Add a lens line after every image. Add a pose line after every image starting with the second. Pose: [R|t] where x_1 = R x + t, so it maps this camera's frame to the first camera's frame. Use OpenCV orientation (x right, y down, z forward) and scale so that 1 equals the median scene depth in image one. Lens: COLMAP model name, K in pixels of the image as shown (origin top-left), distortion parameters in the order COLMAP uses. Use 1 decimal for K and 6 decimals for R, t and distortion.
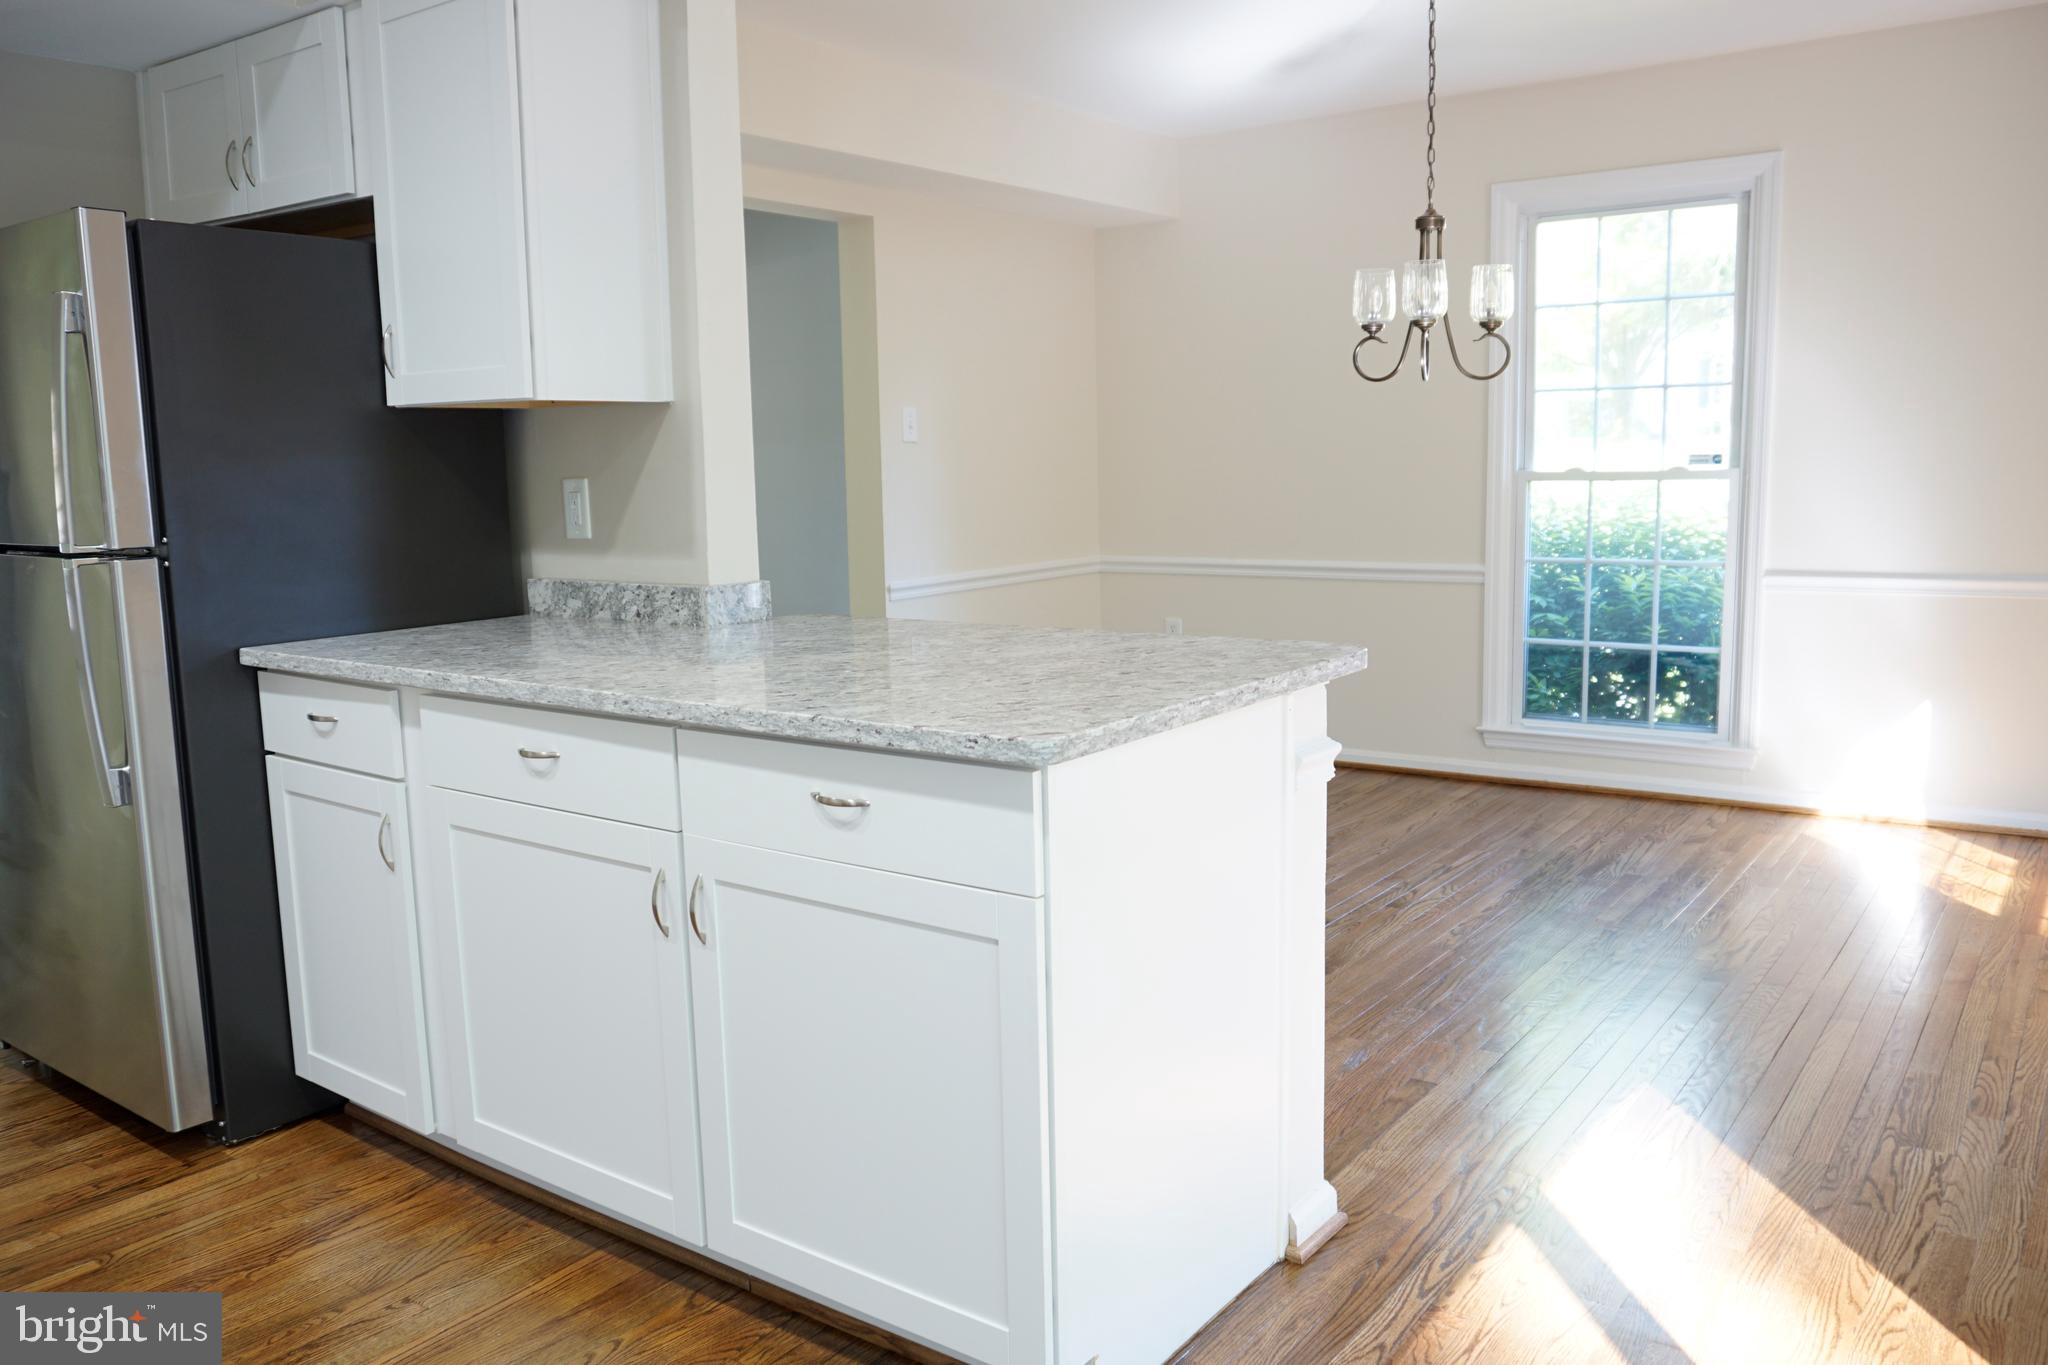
lens RADIAL K [[1510.4, 0, 1029.2], [0, 1510.4, 687.0], [0, 0, 1]] dist [-0.034436, 0.003509]
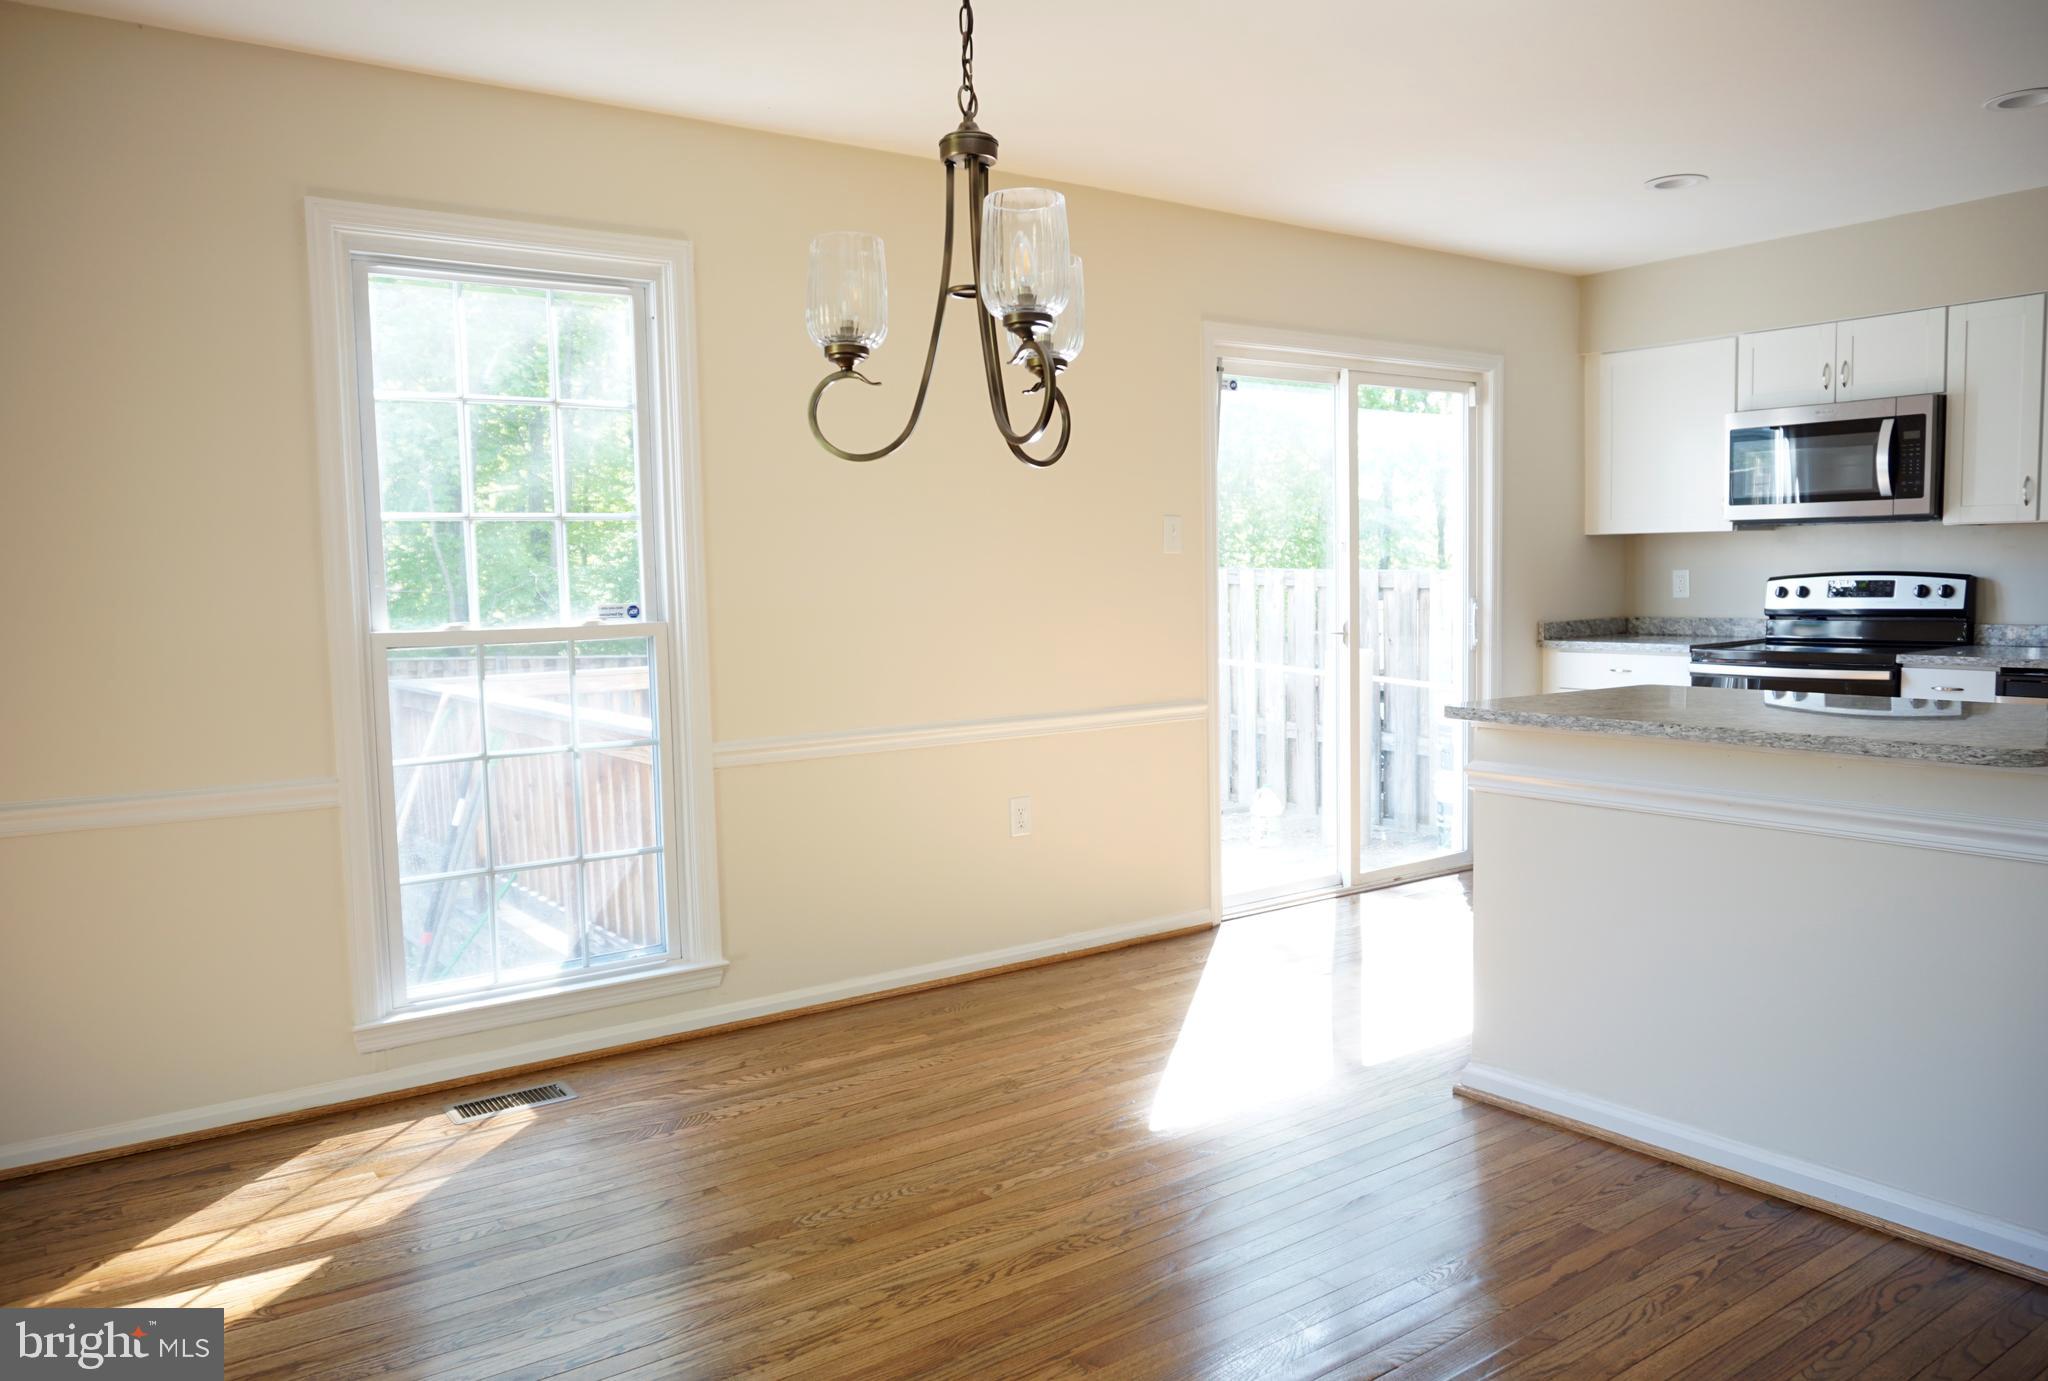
lens RADIAL K [[1471.7, 0, 1032.5], [0, 1471.7, 700.8], [0, 0, 1]] dist [-0.021191, 0.003168]
pose [[-0.952285, 0.018436, 0.304652, 0.132968], [0.086234, 0.973756, 0.210623, -0.288574], [-0.292773, 0.226845, -0.928884, 1.907784]]
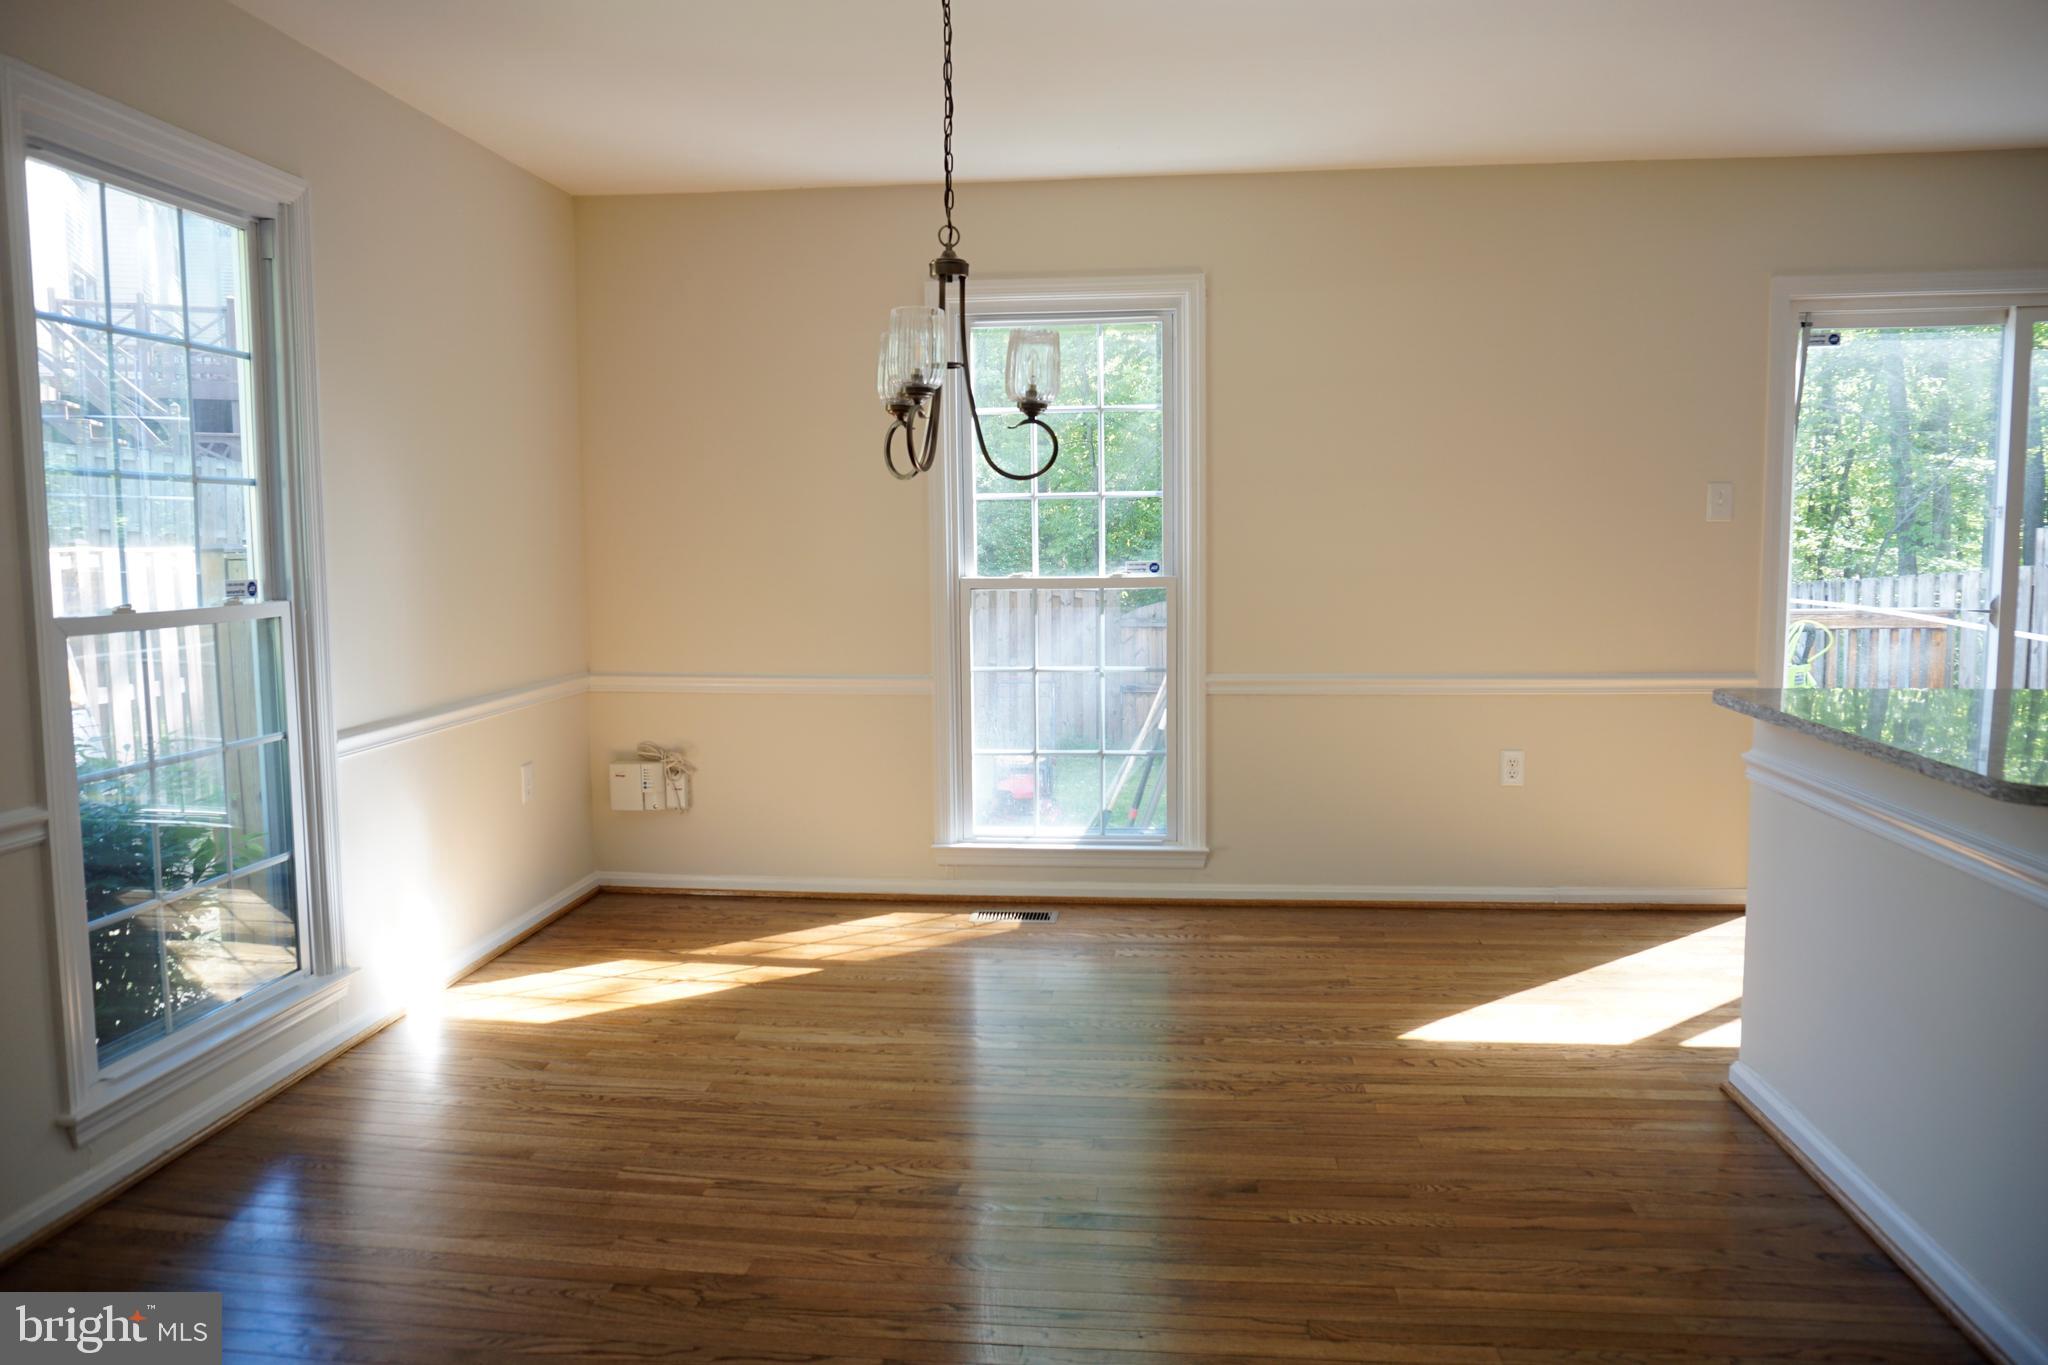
lens RADIAL K [[1415.6, 0, 1019.0], [0, 1415.6, 681.2], [0, 0, 1]] dist [-0.048521, 0.002288]
pose [[-0.497815, -0.057356, 0.865384, -0.472634], [0.148966, 0.977327, 0.150469, -0.260928], [-0.854394, 0.203819, -0.477984, 1.712548]]
